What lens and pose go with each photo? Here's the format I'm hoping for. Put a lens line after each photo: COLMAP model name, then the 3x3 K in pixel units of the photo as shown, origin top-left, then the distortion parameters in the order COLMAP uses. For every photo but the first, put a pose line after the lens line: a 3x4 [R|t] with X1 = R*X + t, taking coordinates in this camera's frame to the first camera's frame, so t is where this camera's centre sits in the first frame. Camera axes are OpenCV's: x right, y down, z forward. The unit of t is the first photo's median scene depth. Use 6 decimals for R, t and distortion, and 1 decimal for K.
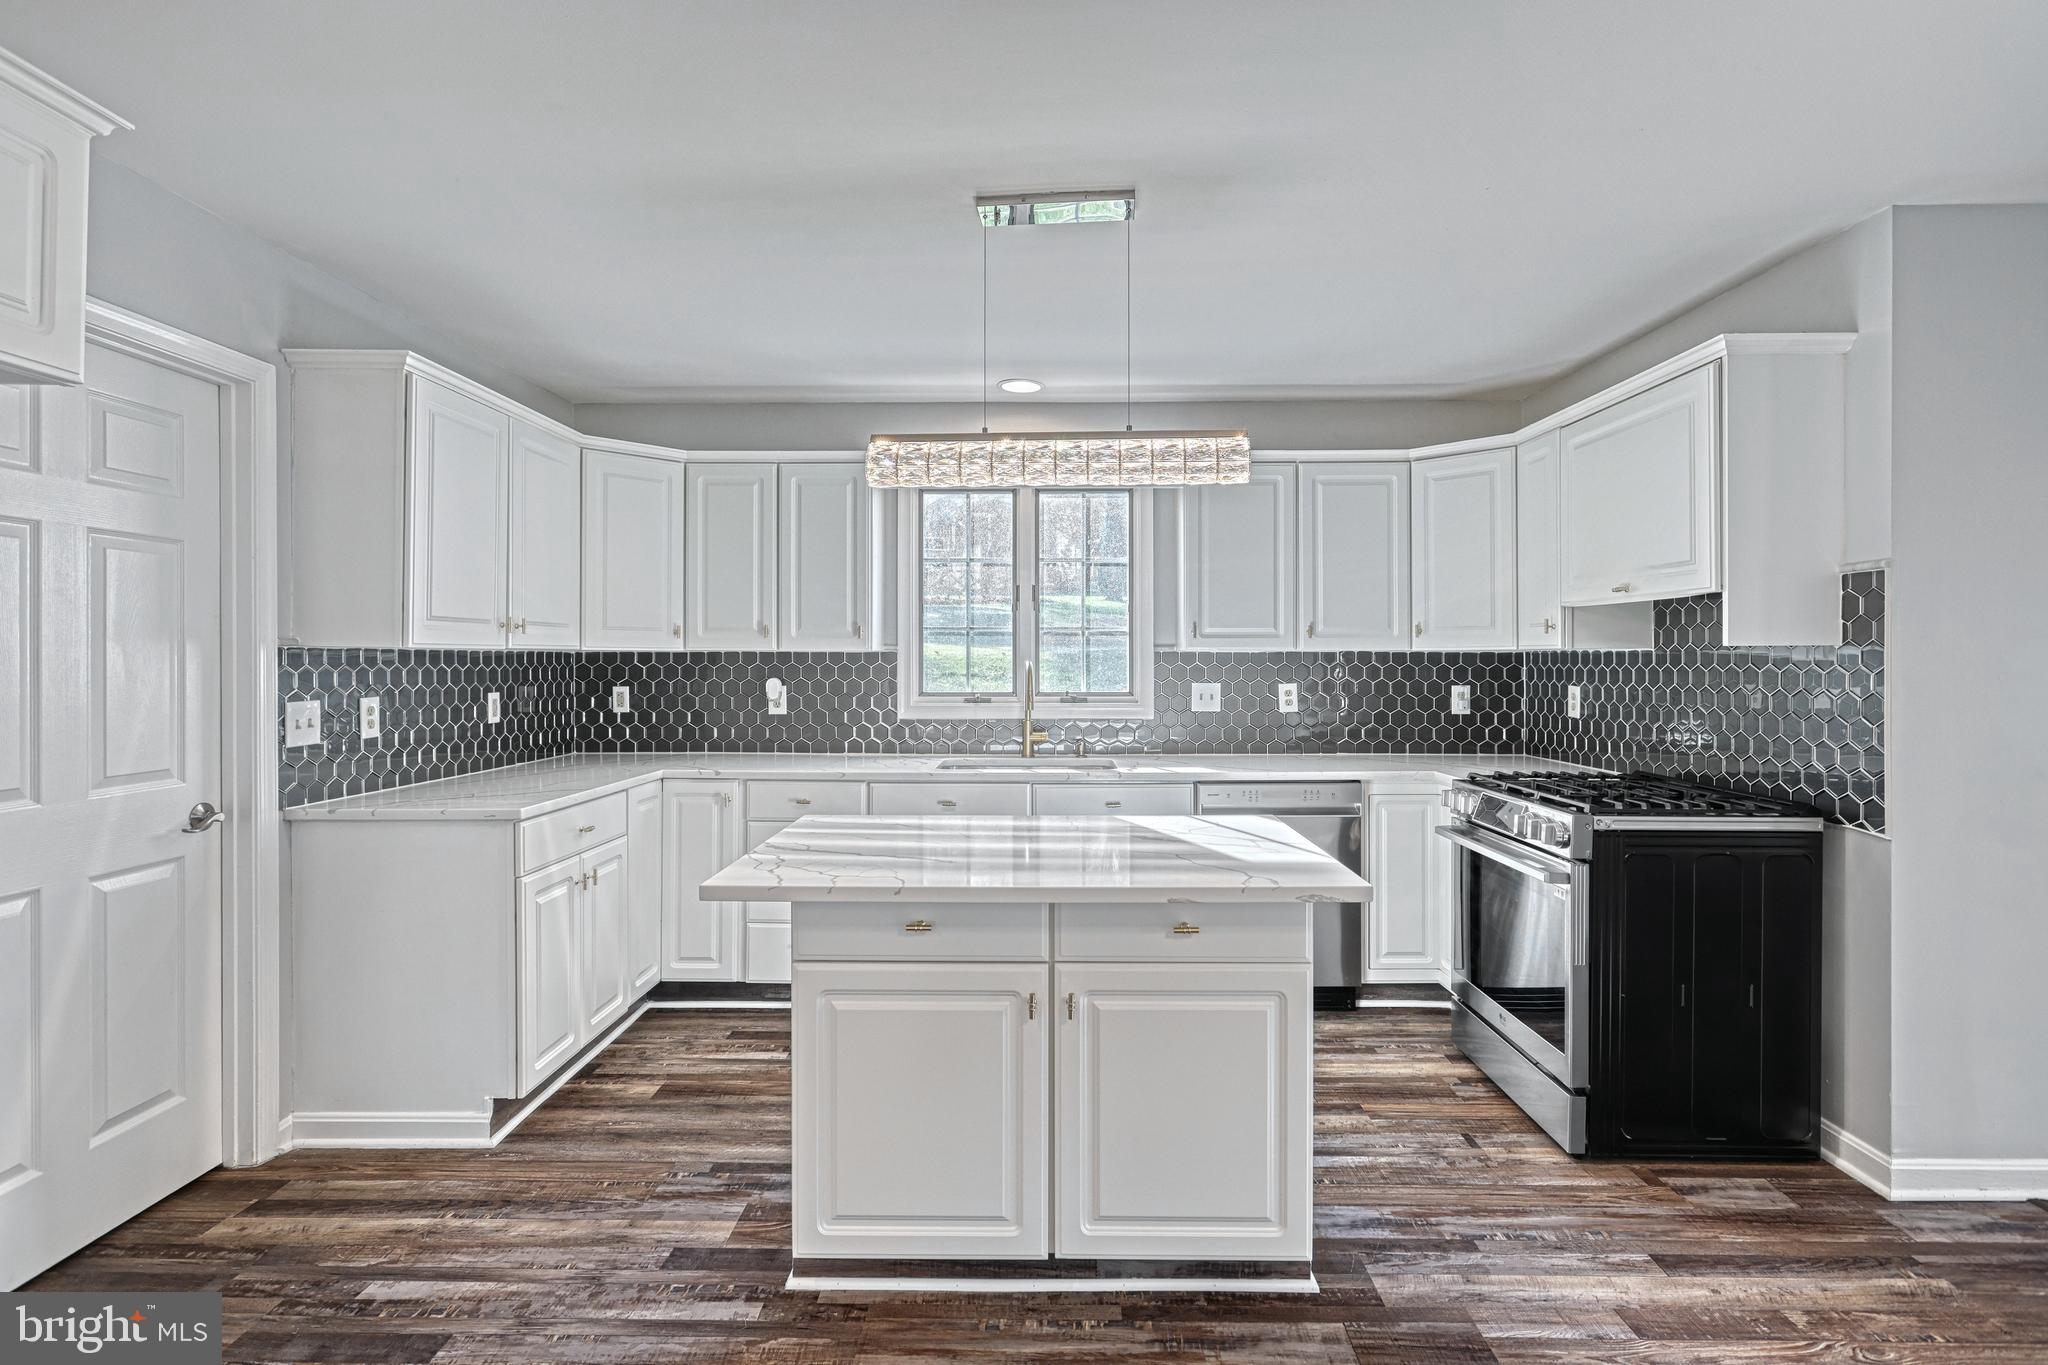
lens RADIAL K [[967.9, 0, 1024.5], [0, 967.9, 669.5], [0, 0, 1]] dist [-0.002543, 0.001229]
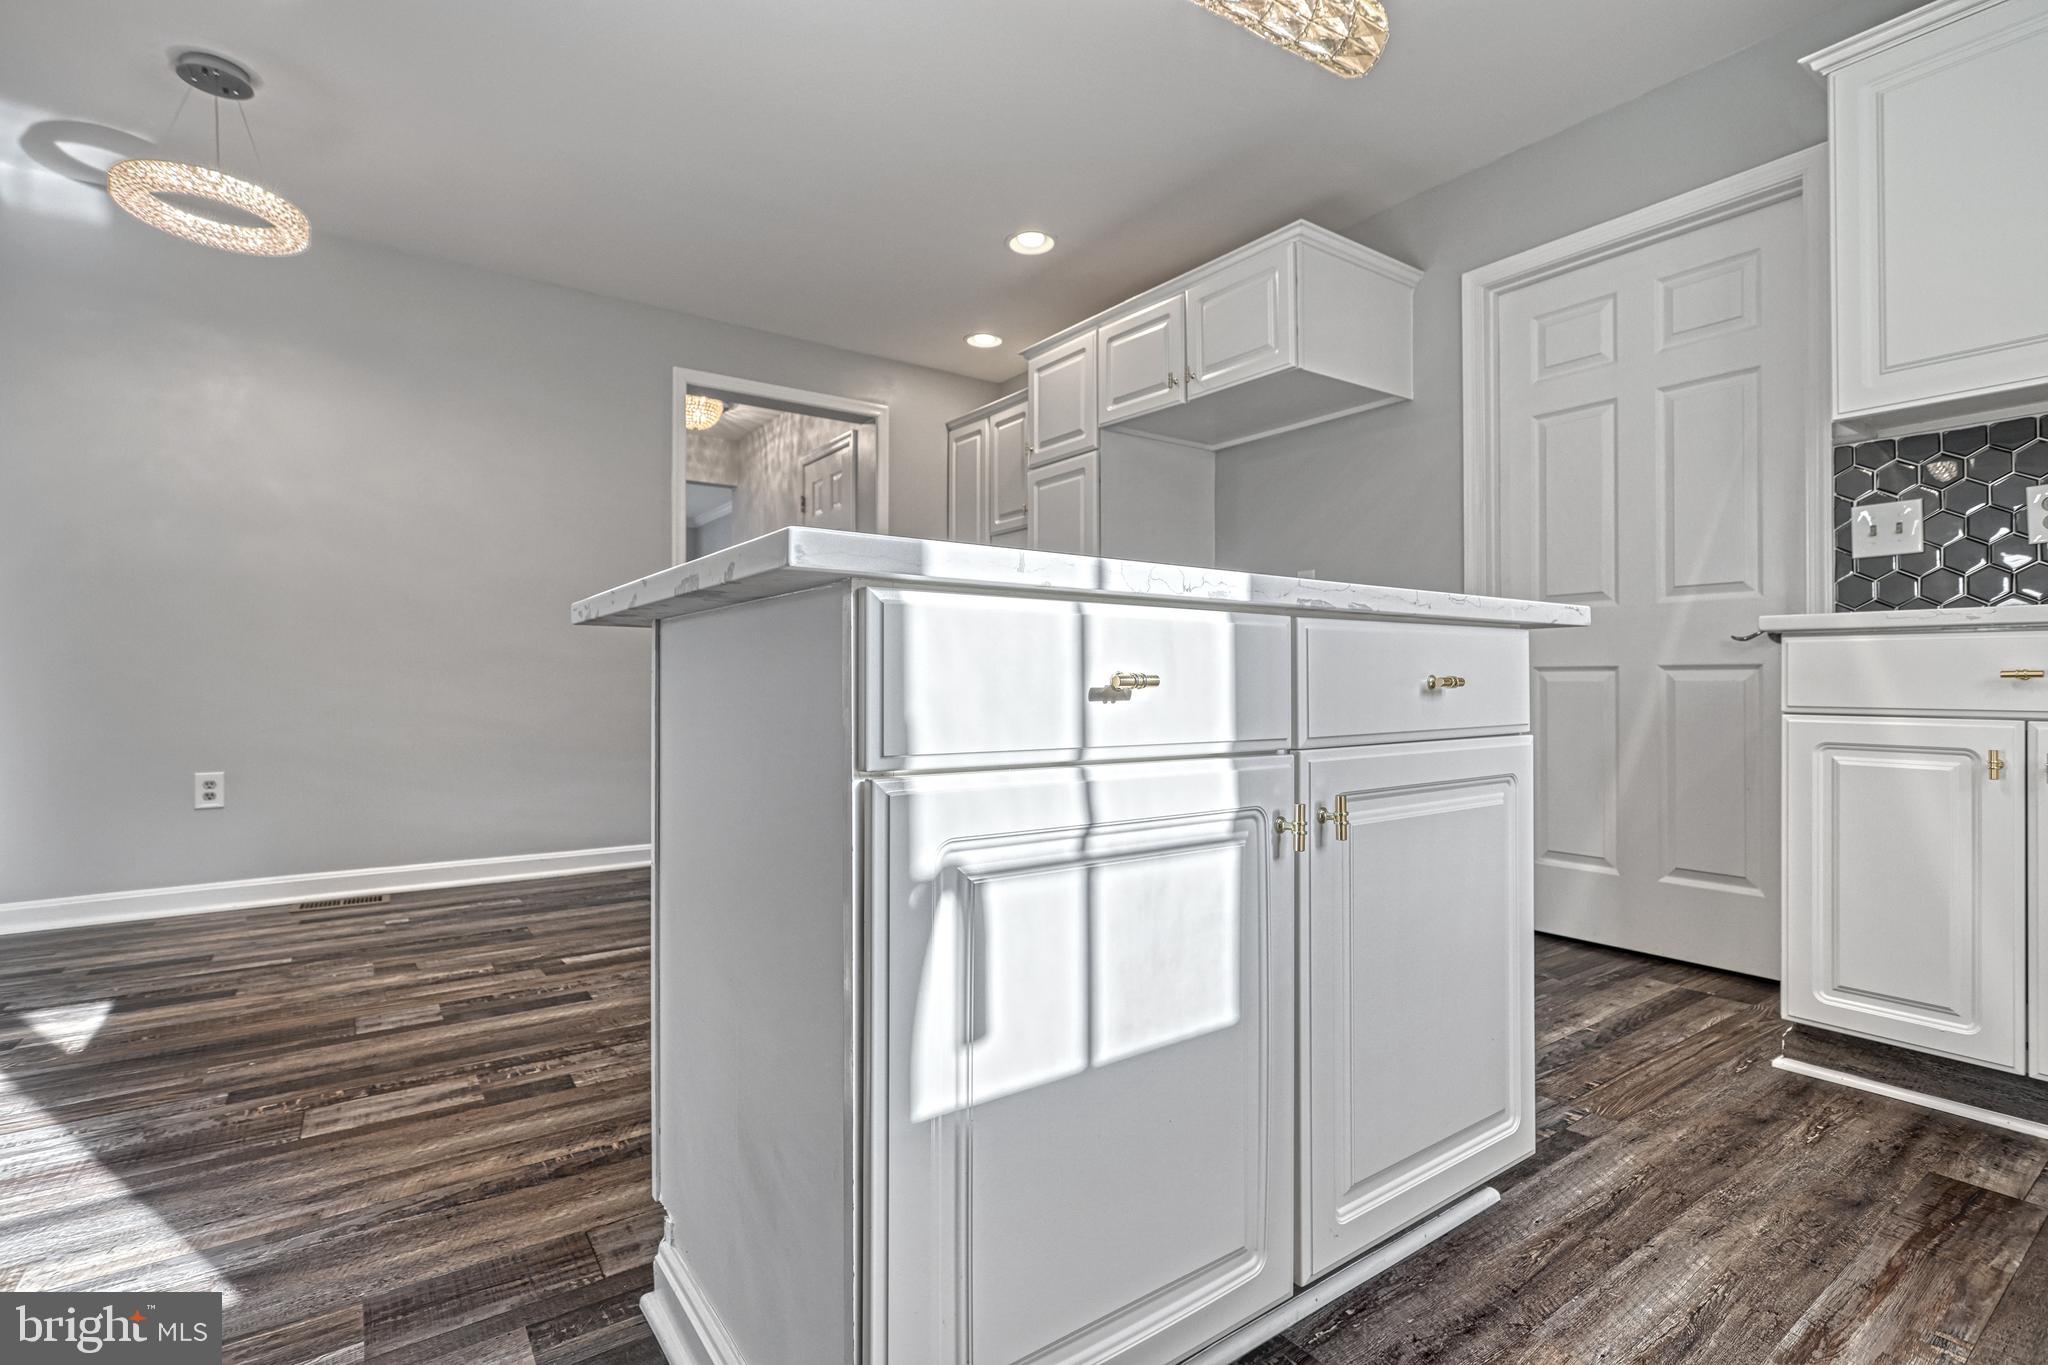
lens RADIAL K [[941.1, 0, 1030.2], [0, 941.1, 682.0], [0, 0, 1]] dist [-0.001647, -0.000014]
pose [[-0.798877, 0.001301, -0.601493, 0.382861], [-0.003968, 0.999965, 0.007432, 0.207189], [0.601481, 0.008324, -0.798843, 1.334981]]
